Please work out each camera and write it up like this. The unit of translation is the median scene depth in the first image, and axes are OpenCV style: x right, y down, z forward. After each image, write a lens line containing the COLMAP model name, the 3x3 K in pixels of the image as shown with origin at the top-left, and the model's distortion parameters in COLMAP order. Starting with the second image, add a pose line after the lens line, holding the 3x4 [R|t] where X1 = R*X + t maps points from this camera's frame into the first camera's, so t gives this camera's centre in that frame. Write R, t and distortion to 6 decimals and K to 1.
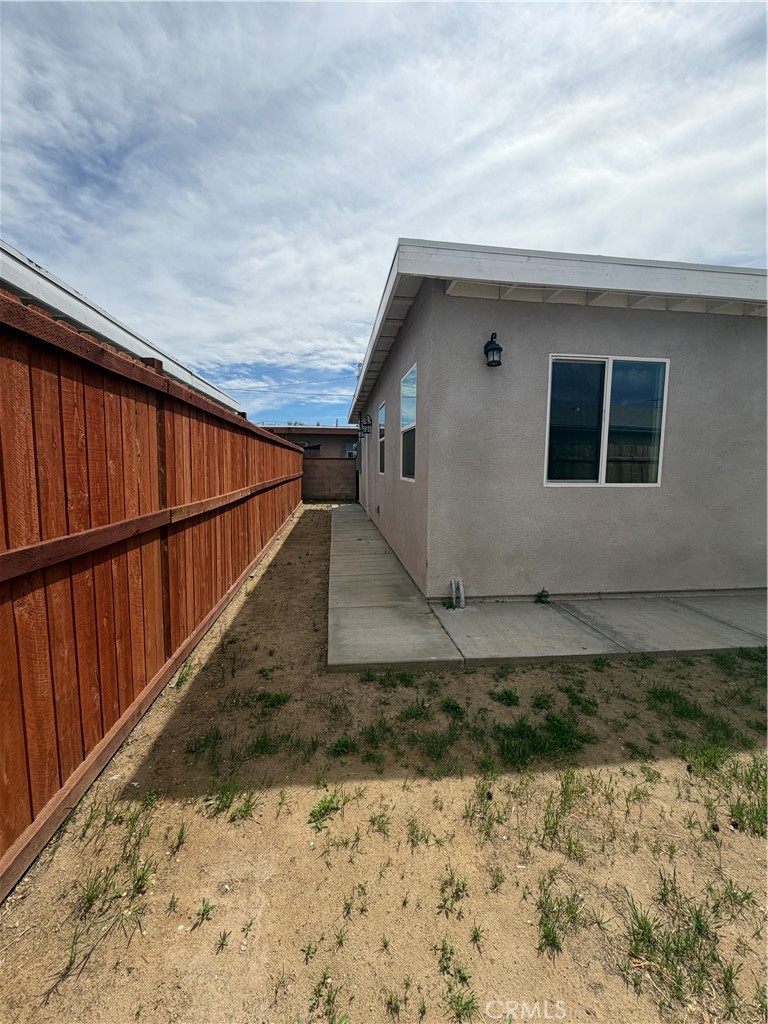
lens RADIAL K [[412.6, 0, 387.0], [0, 412.6, 508.1], [0, 0, 1]] dist [0.009599, 0.000041]
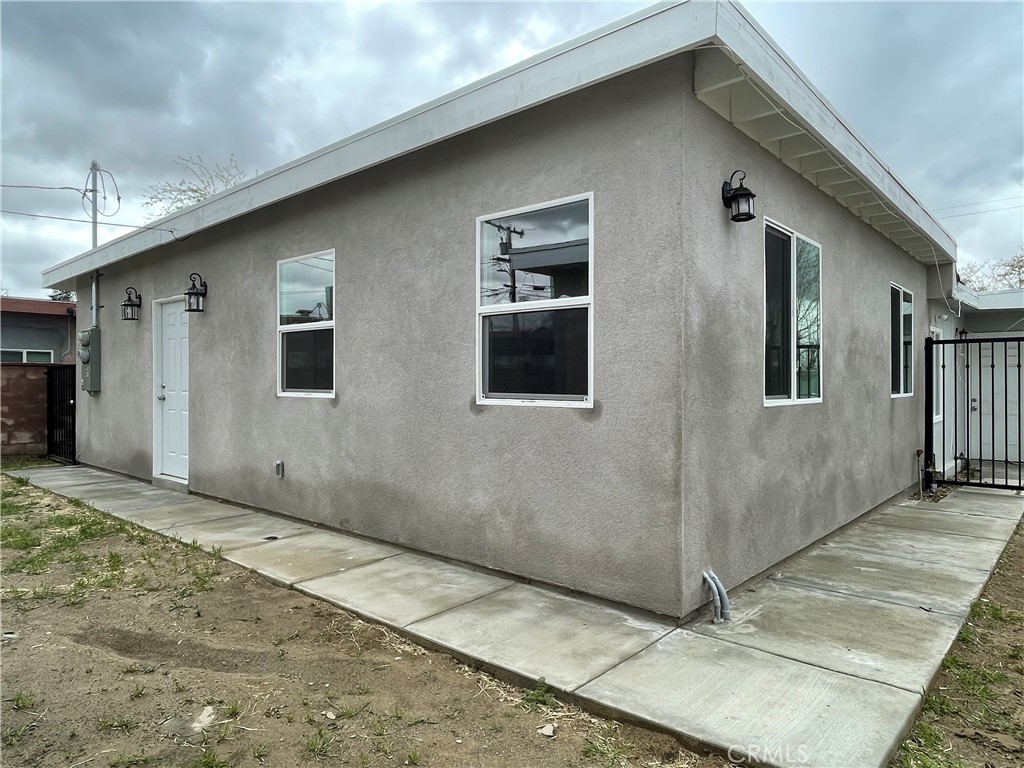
lens RADIAL K [[659.8, 0, 514.3], [0, 659.8, 376.2], [0, 0, 1]] dist [-0.024919, 0.019513]
pose [[0.760471, -0.003559, 0.649362, -0.673975], [0.079653, 0.992945, -0.087840, -0.041206], [-0.644468, 0.118523, 0.755390, 0.477405]]
